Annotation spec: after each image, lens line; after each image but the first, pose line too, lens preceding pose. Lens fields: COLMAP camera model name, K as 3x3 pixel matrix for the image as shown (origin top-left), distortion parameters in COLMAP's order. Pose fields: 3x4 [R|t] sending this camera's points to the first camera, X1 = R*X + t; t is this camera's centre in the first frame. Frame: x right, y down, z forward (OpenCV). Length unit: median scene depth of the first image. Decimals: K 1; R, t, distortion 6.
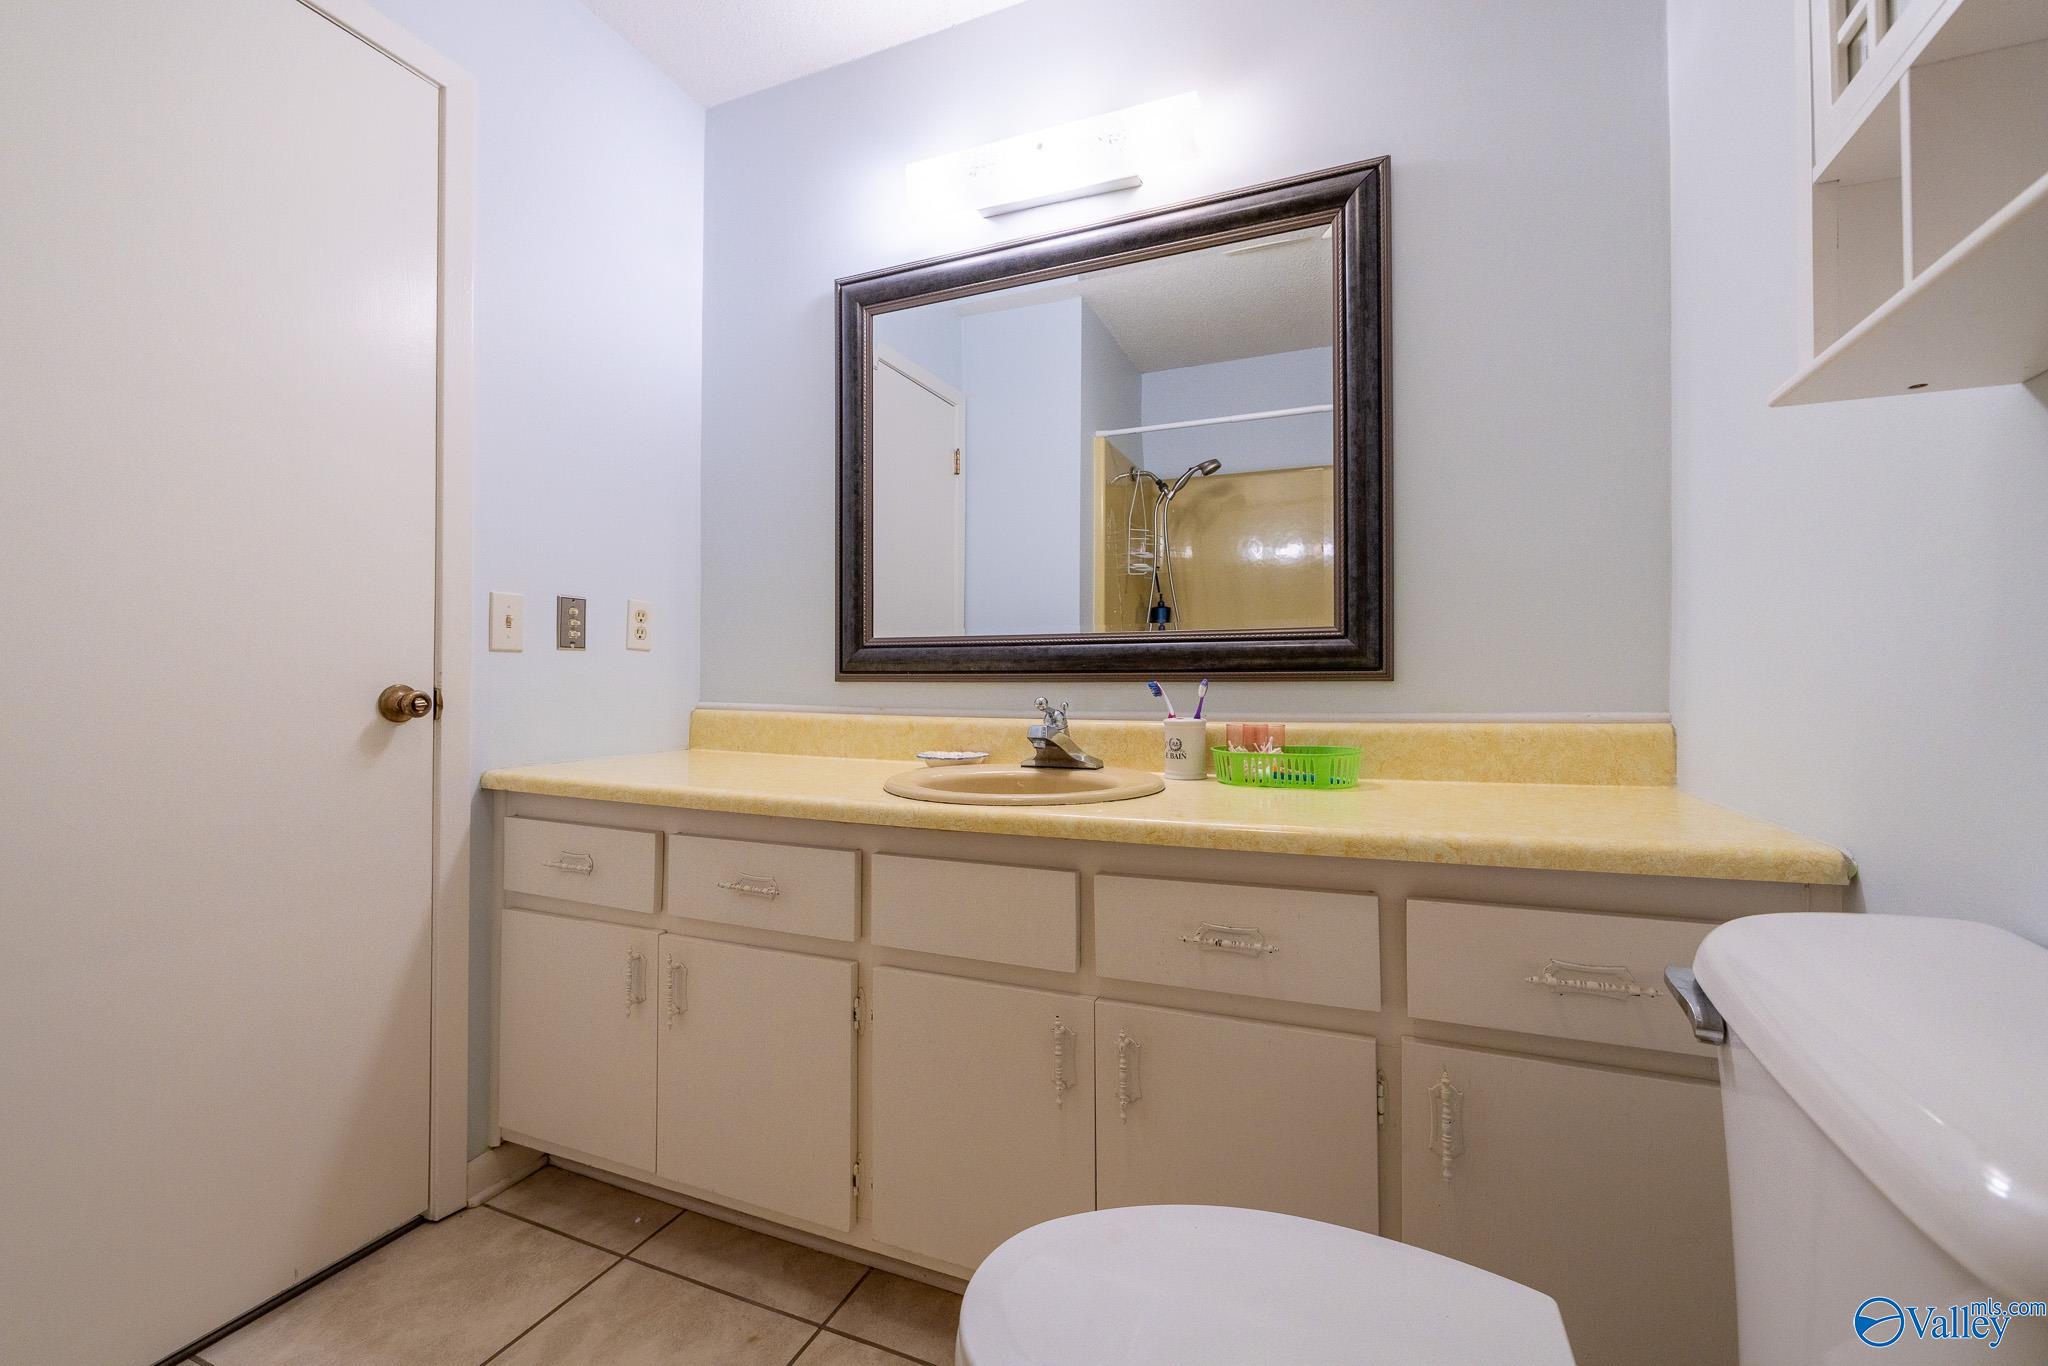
lens RADIAL K [[858.5, 0, 1019.1], [0, 858.5, 668.8], [0, 0, 1]] dist [0.000260, 0.000400]
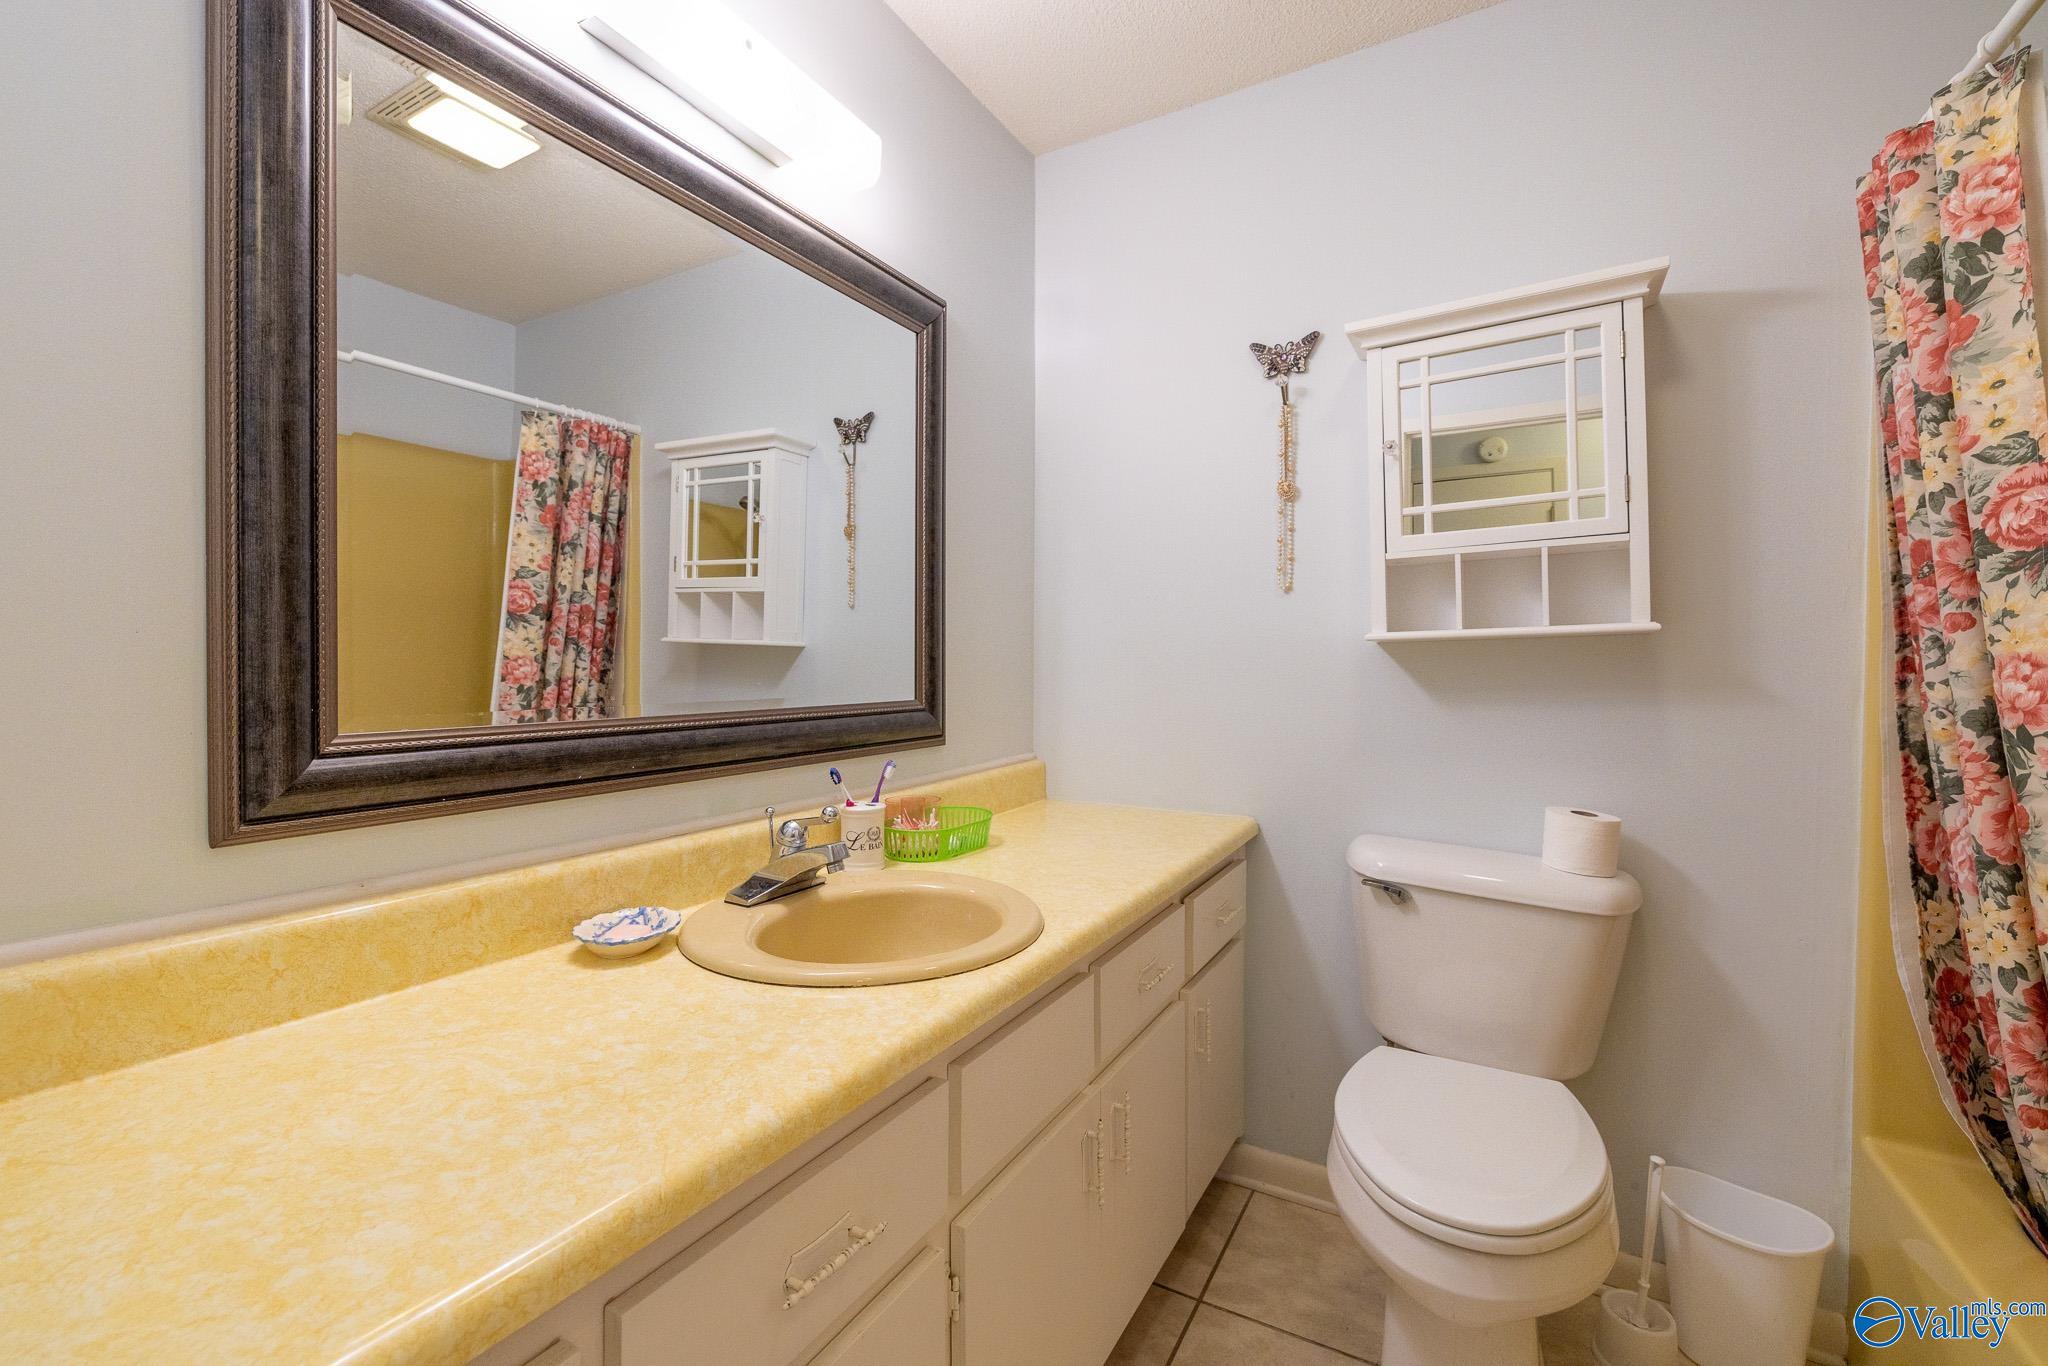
lens RADIAL K [[858.5, 0, 1019.1], [0, 858.5, 668.8], [0, 0, 1]] dist [0.000260, 0.000400]
pose [[0.120342, -0.006700, 0.992710, -0.668344], [-0.018270, 0.999793, 0.008963, -0.093974], [-0.992564, -0.019215, 0.120195, 0.677497]]
